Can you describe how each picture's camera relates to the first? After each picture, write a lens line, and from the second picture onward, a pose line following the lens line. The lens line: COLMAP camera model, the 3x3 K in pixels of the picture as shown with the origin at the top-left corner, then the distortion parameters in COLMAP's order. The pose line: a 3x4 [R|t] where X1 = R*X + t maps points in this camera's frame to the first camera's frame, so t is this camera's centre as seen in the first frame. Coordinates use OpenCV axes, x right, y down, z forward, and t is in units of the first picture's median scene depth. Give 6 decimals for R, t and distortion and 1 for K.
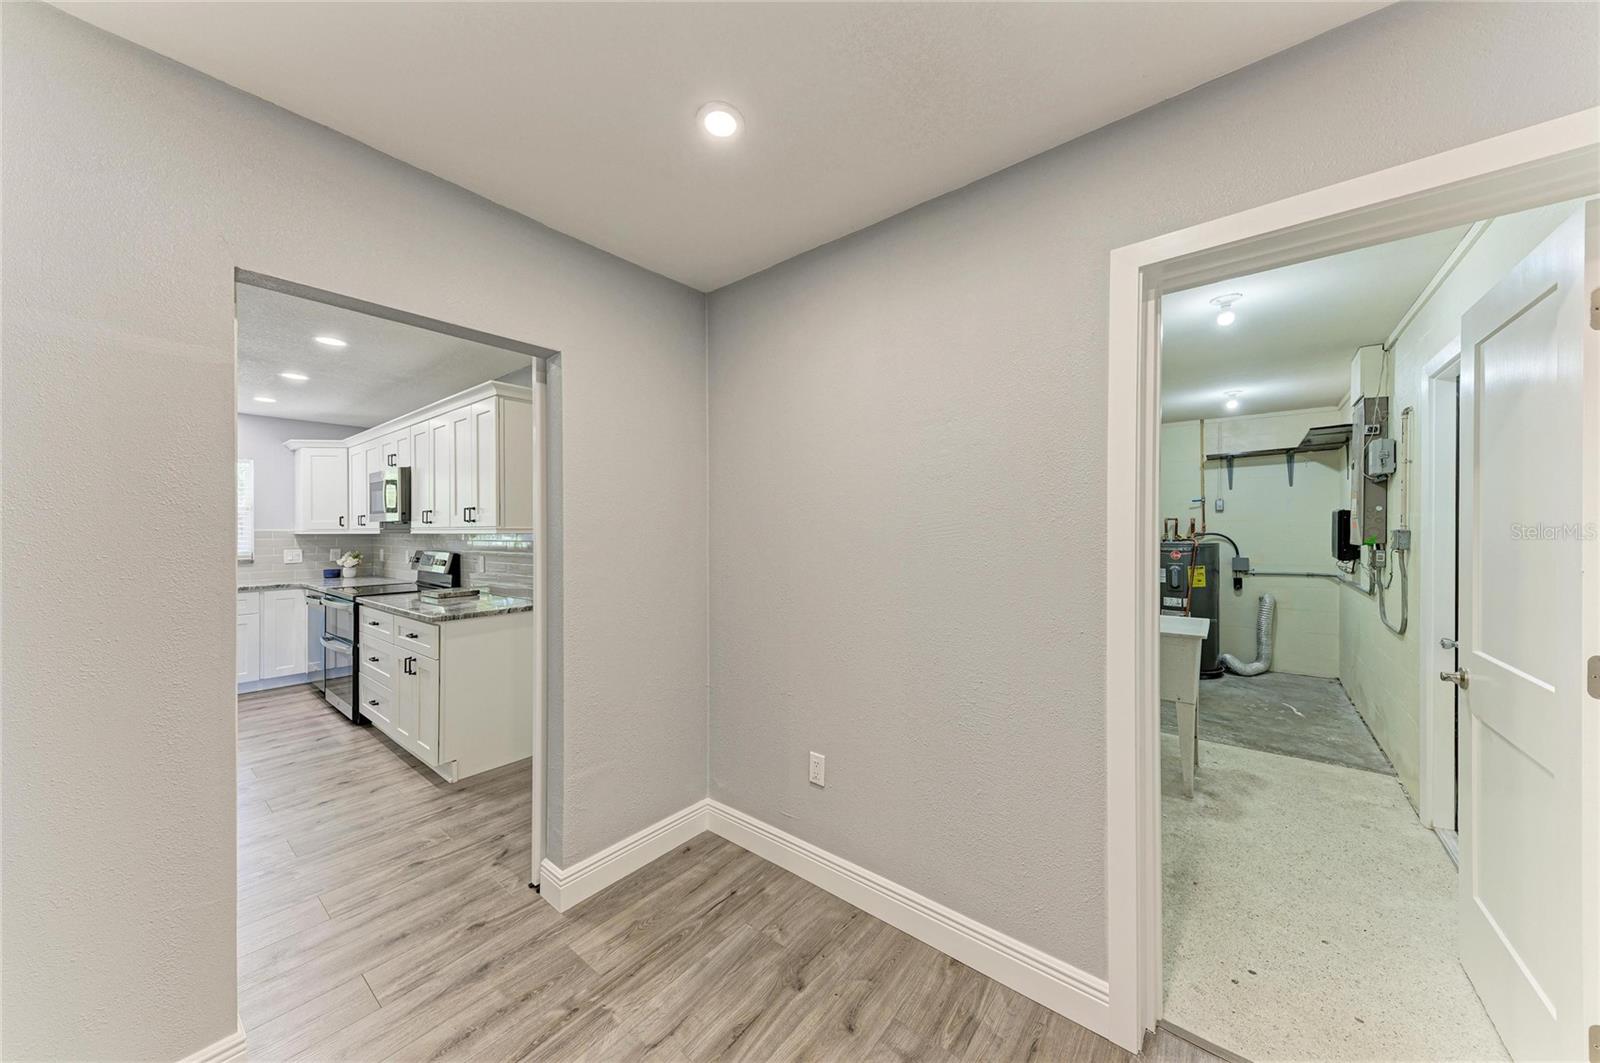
lens RADIAL K [[541.8, 0, 794.3], [0, 541.8, 532.3], [0, 0, 1]] dist [0.013306, -0.001876]
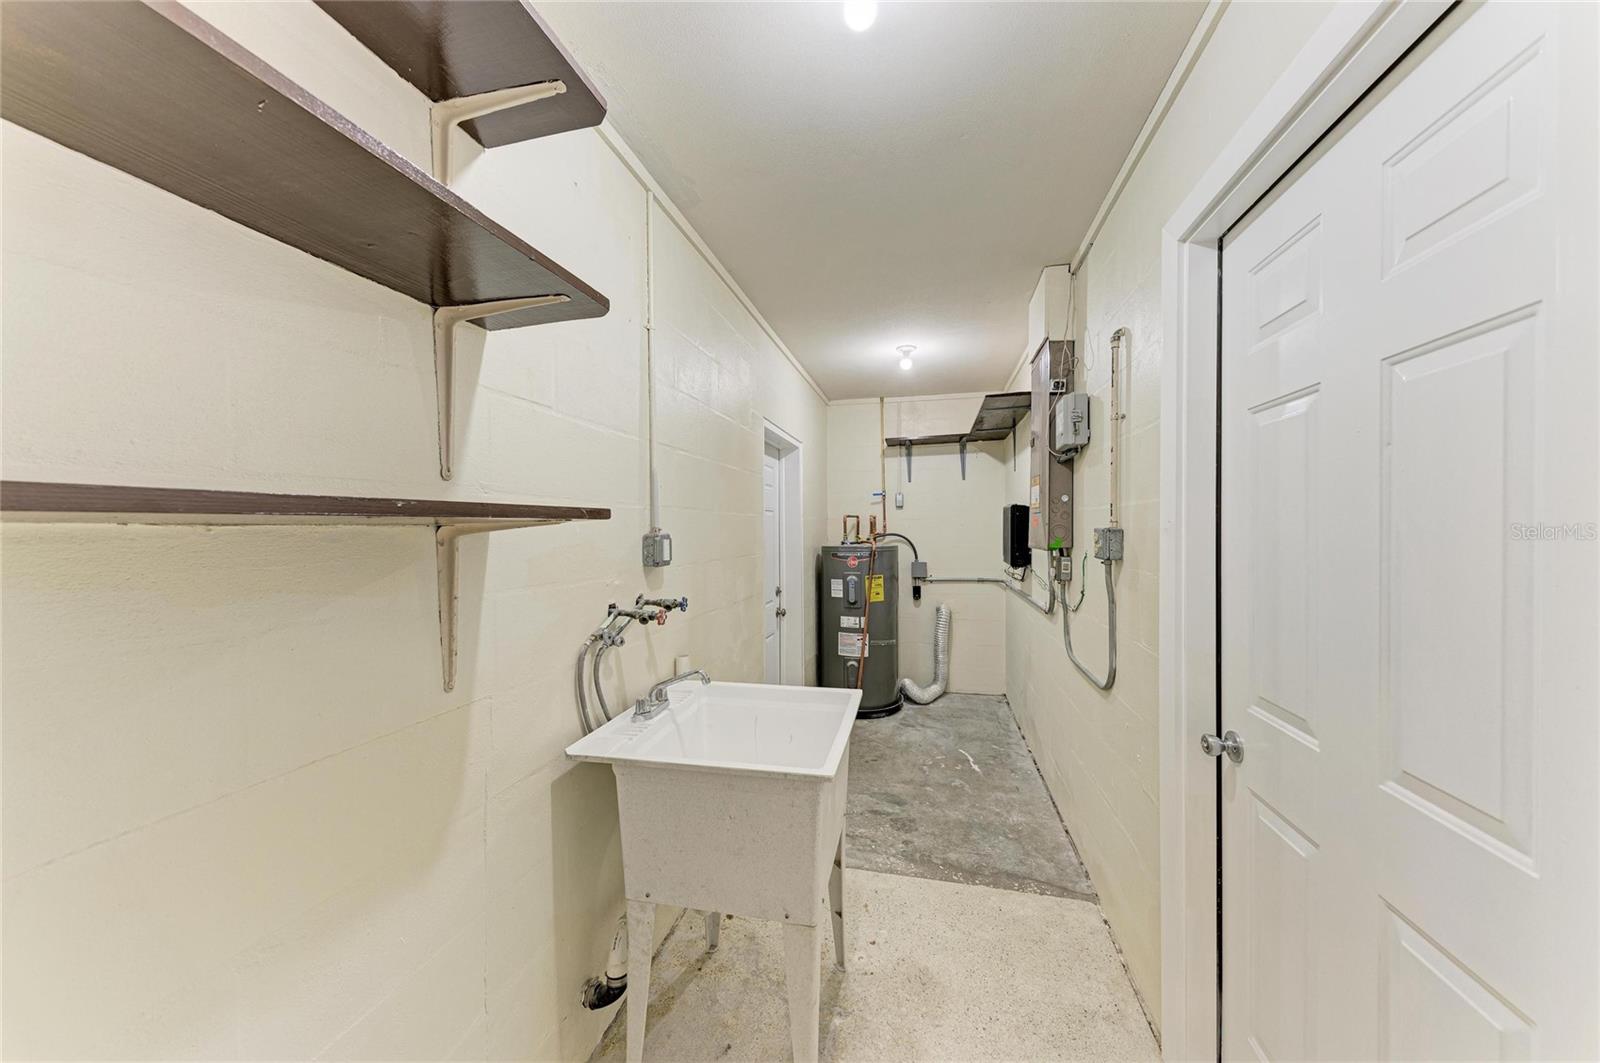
lens RADIAL K [[541.8, 0, 793.7], [0, 541.8, 531.7], [0, 0, 1]] dist [0.013306, -0.001876]
pose [[0.902656, -0.002262, 0.430357, 0.332182], [0.003543, 0.999991, -0.002177, 0.000194], [-0.430348, 0.003490, 0.902656, 0.384517]]
